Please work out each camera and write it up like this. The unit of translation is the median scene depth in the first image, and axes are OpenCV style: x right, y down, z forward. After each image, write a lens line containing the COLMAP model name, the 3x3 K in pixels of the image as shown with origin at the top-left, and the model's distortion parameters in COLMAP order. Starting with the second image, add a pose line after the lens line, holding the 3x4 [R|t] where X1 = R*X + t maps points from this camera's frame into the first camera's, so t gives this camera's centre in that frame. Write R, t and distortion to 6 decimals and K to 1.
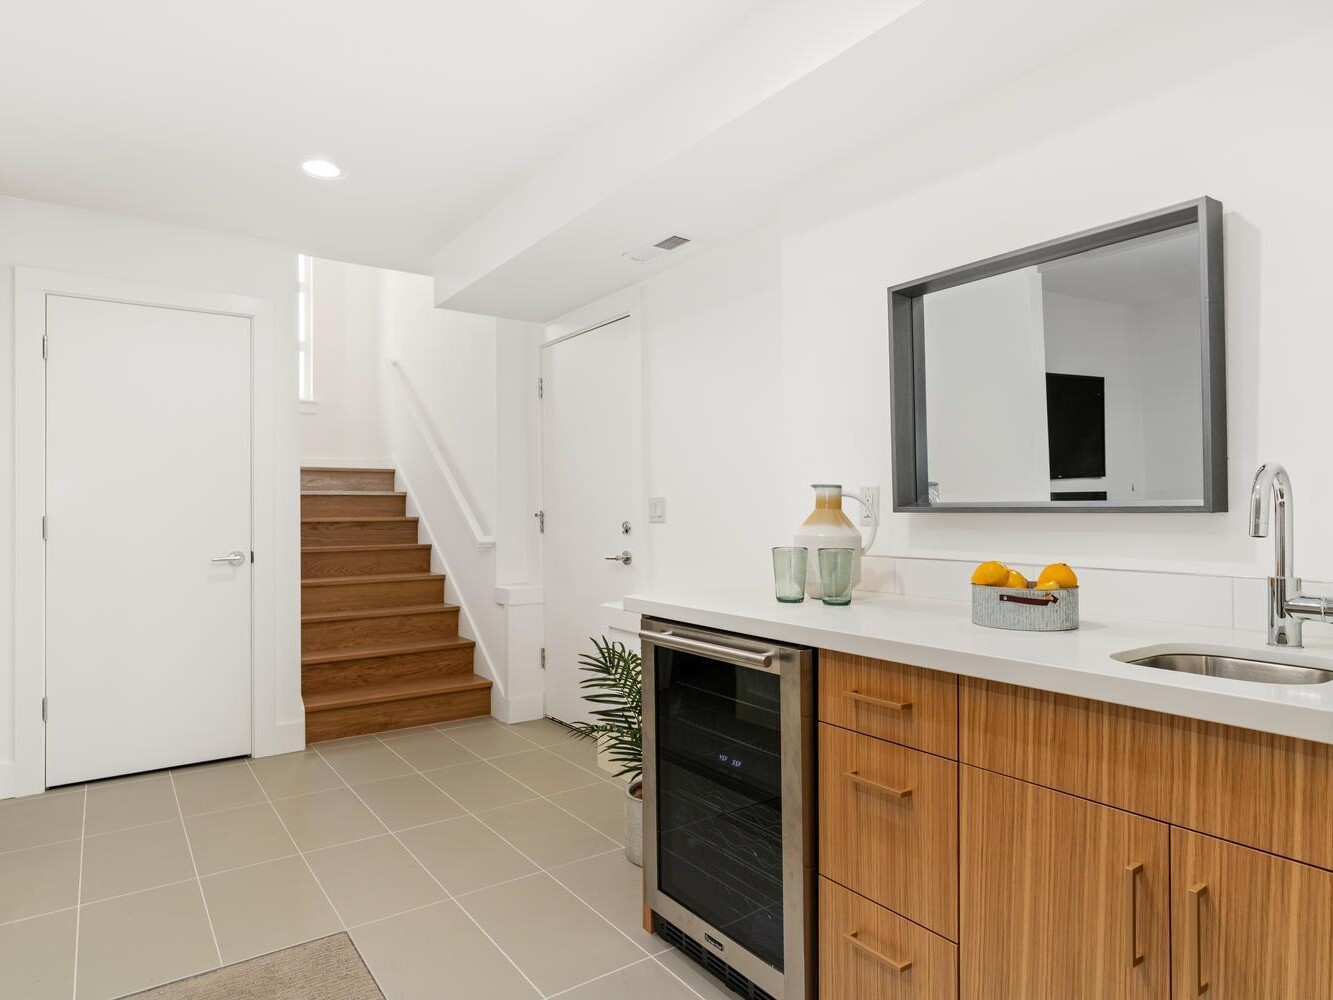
lens RADIAL K [[798.5, 0, 662.9], [0, 798.5, 507.8], [0, 0, 1]] dist [-0.009338, 0.008271]
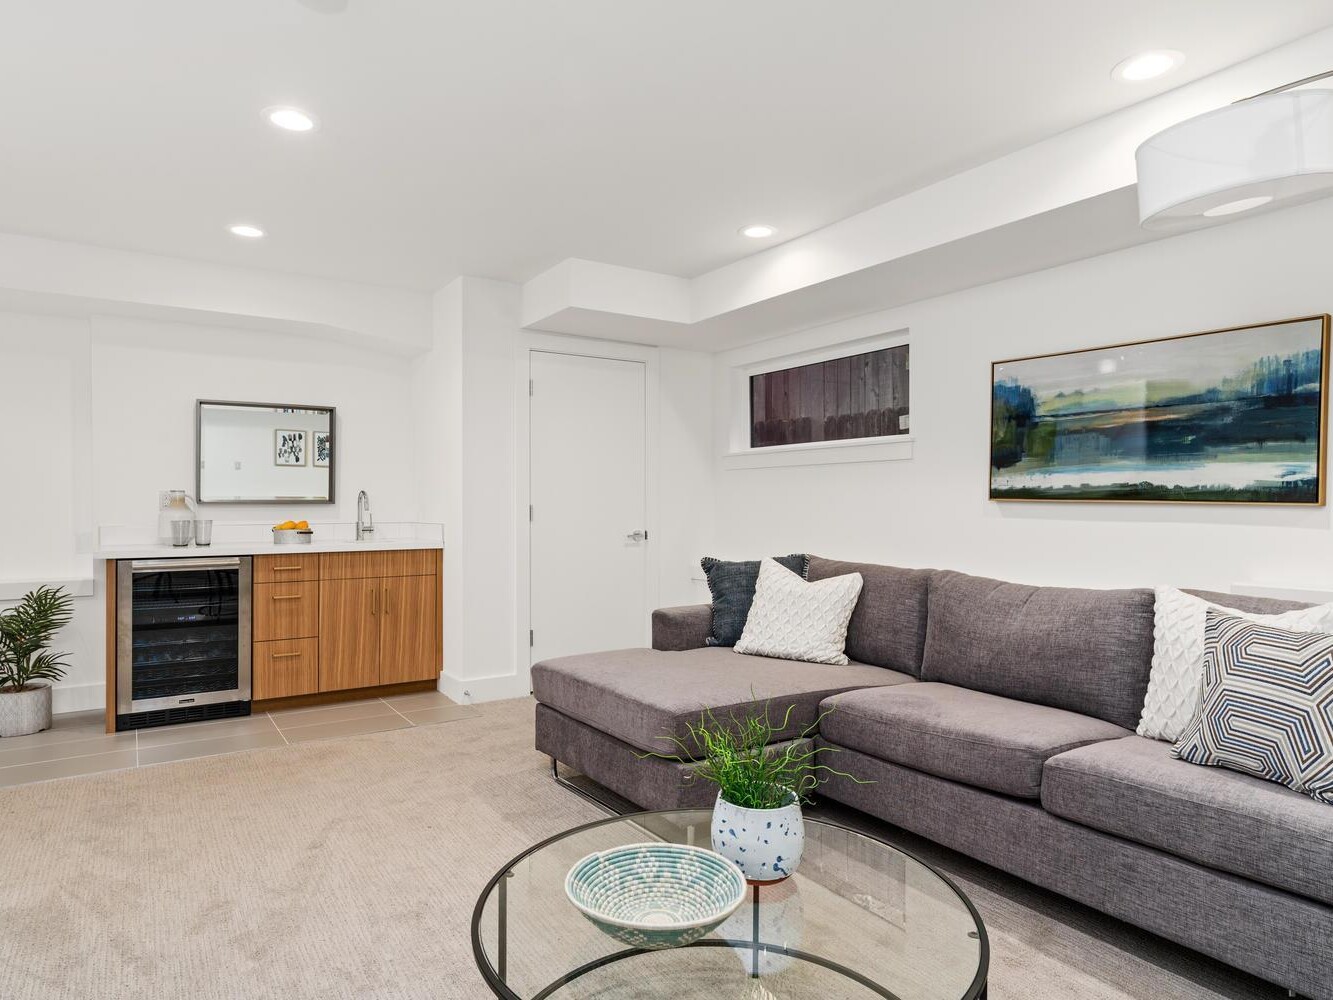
lens RADIAL K [[798.5, 0, 655.3], [0, 798.5, 494.8], [0, 0, 1]] dist [-0.009338, 0.008271]
pose [[0.021629, 0.019209, 0.999582, -2.695640], [-0.001130, 0.999815, -0.019189, 0.031174], [-0.999765, -0.000715, 0.021647, -0.413392]]
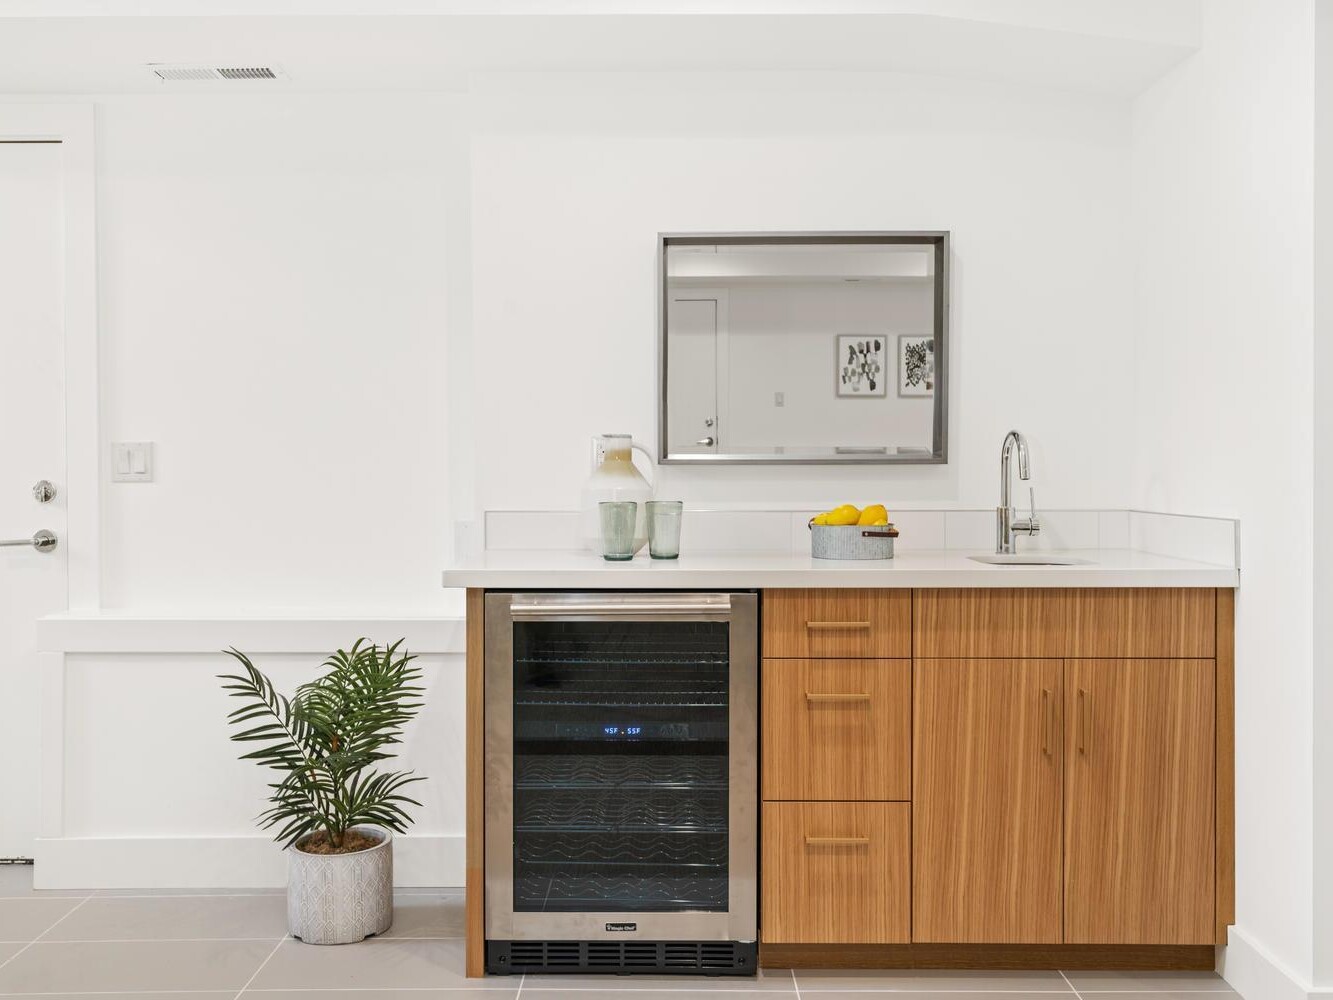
lens RADIAL K [[1276.6, 0, 661.0], [0, 1276.6, 497.3], [0, 0, 1]] dist [-0.007066, 0.000000]
pose [[0.573823, -0.014841, 0.818845, -1.443350], [-0.003299, 0.999786, 0.020432, 0.020847], [-0.818973, -0.014425, 0.573651, 0.155843]]
